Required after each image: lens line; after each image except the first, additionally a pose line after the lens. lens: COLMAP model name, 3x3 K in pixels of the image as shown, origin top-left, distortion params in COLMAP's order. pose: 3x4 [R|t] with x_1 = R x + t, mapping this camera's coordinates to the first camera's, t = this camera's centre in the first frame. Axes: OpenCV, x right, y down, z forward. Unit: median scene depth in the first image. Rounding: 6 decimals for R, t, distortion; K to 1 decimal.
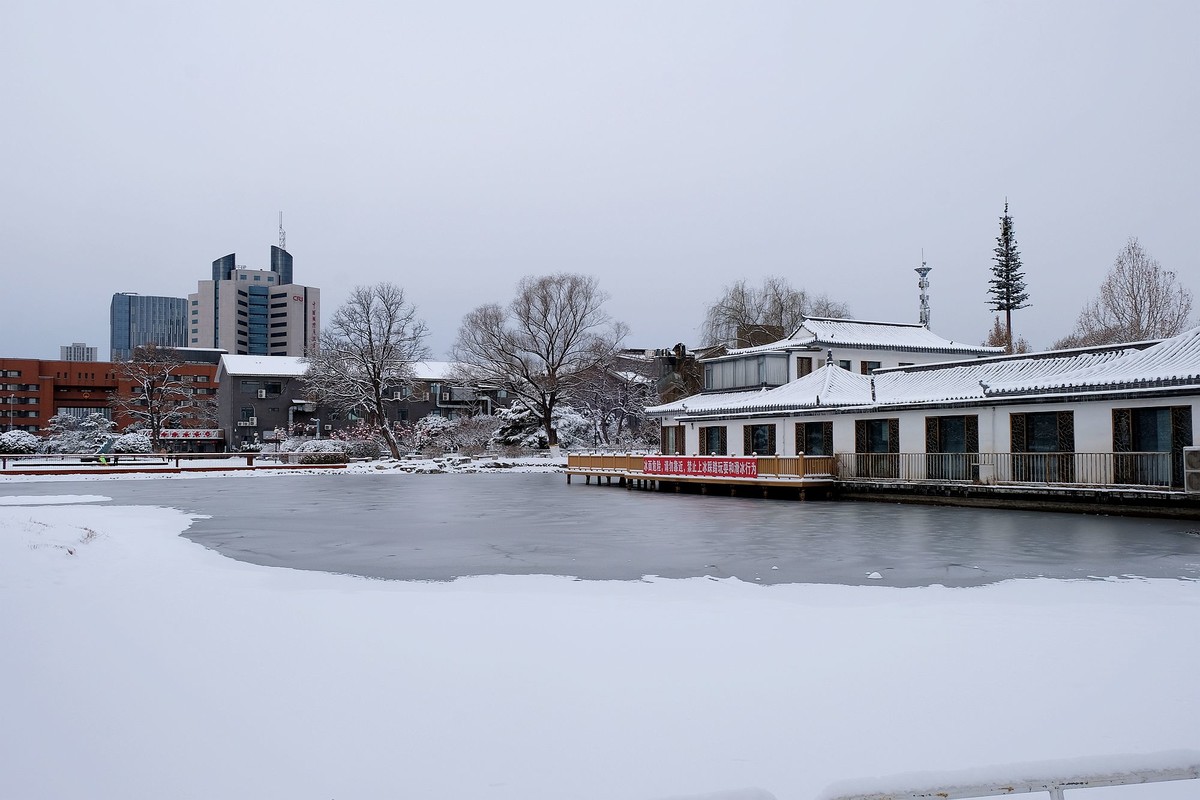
lens RADIAL K [[1025.1, 0, 600.0], [0, 1025.1, 404.0], [0, 0, 1]] dist [-0.046003, 0.036988]
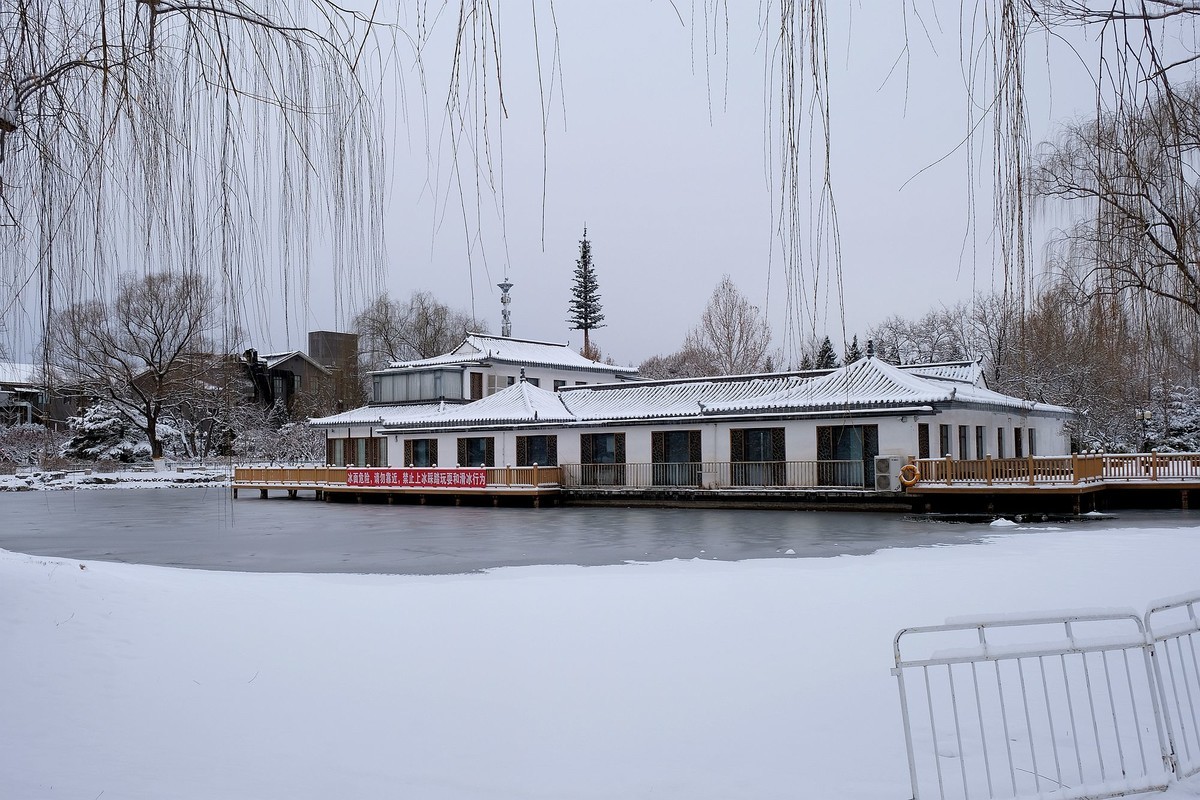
lens RADIAL K [[1088.8, 0, 602.5], [0, 1088.8, 397.3], [0, 0, 1]] dist [-0.064758, 0.000000]
pose [[0.902142, 0.019926, 0.430980, -0.187861], [-0.012811, 0.999730, -0.019405, -0.000943], [-0.431250, 0.011985, 0.902153, -0.059771]]
